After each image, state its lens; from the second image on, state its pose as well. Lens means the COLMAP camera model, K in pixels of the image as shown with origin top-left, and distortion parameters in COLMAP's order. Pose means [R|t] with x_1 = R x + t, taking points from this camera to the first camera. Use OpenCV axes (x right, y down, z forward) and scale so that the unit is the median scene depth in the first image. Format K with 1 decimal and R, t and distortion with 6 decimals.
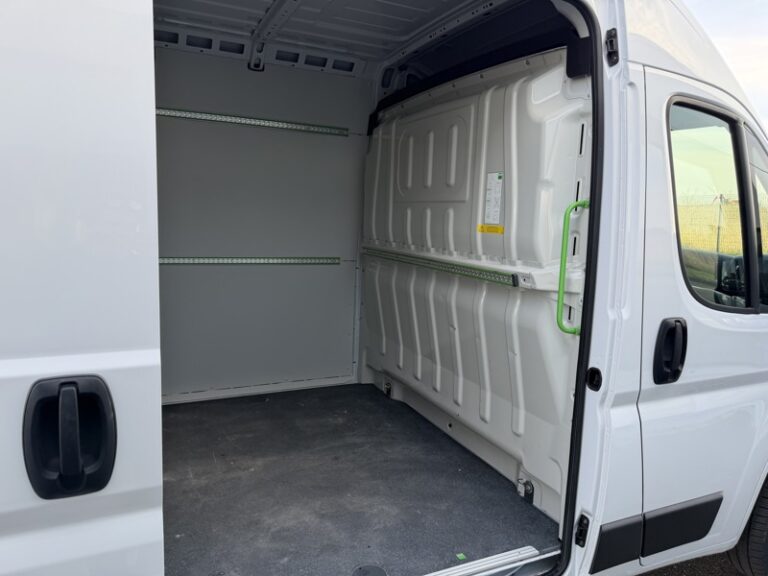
lens RADIAL K [[540.6, 0, 383.3], [0, 540.6, 289.8], [0, 0, 1]] dist [0.069310, -0.120251]
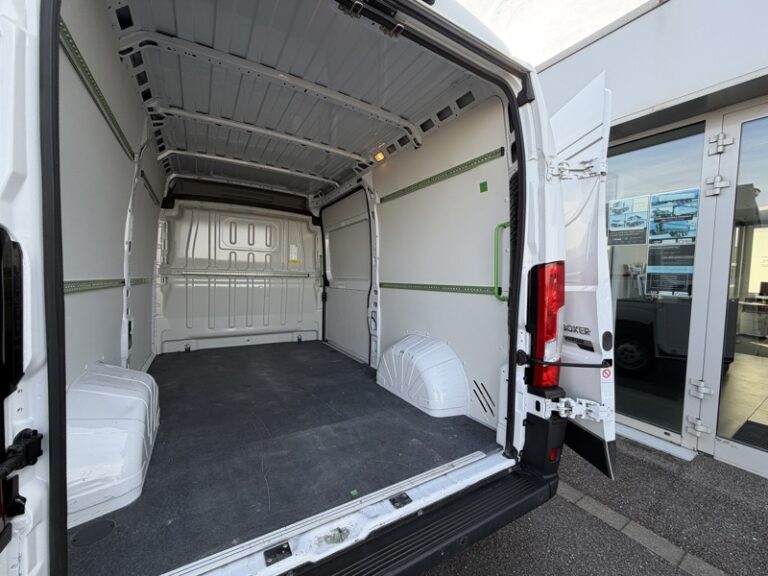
lens RADIAL K [[305.2, 0, 382.3], [0, 305.2, 288.3], [0, 0, 1]] dist [-0.000083, -0.000122]
pose [[-0.100177, -0.067888, 0.992651, -1.738374], [0.117106, 0.989931, 0.079520, -0.033520], [-0.988054, 0.124212, -0.091218, 0.652975]]
